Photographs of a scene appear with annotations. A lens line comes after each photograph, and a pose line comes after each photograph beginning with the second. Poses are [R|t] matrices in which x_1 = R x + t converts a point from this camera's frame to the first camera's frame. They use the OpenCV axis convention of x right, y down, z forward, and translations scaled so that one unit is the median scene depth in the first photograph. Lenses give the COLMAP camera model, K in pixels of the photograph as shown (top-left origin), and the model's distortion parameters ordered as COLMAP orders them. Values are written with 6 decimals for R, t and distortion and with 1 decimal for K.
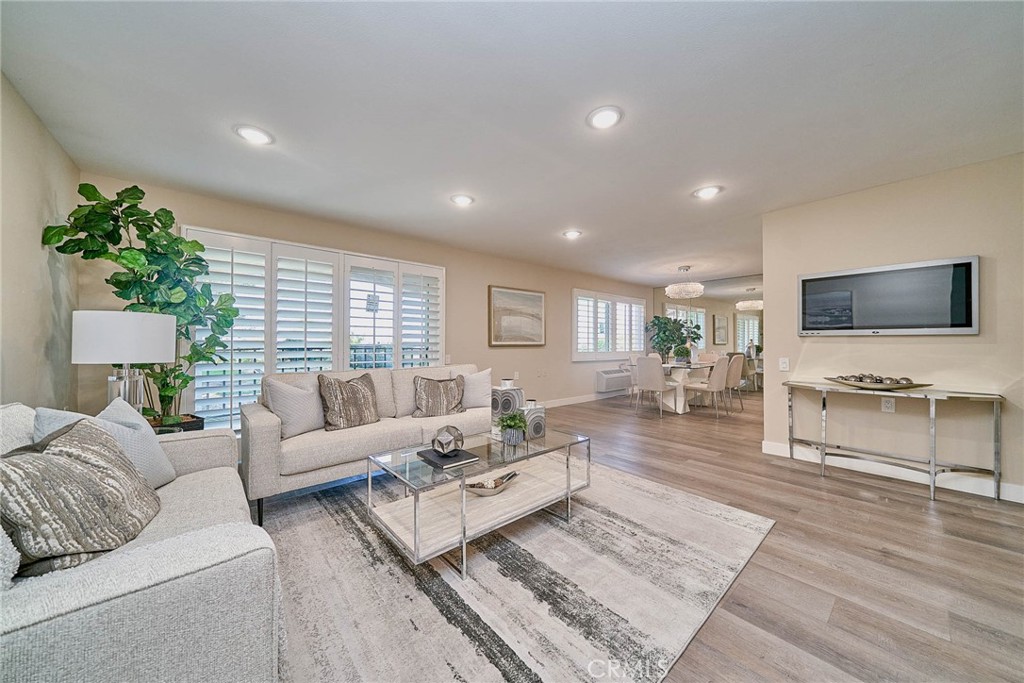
lens RADIAL K [[352.0, 0, 512.0], [0, 352.0, 341.5], [0, 0, 1]] dist [0.000098, 0.000011]
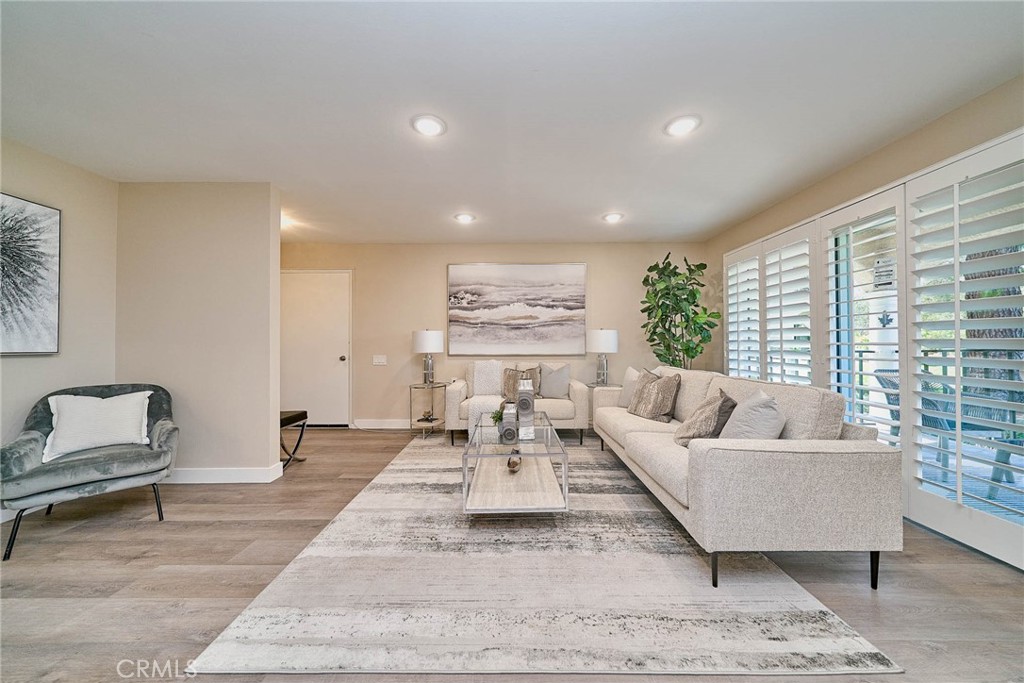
lens RADIAL K [[352.0, 0, 512.0], [0, 352.0, 341.5], [0, 0, 1]] dist [0.000098, 0.000011]
pose [[-0.663106, -0.002192, -0.748522, 1.041753], [0.002057, 0.999987, -0.004750, 0.007440], [0.748523, -0.004690, -0.663093, 2.212397]]
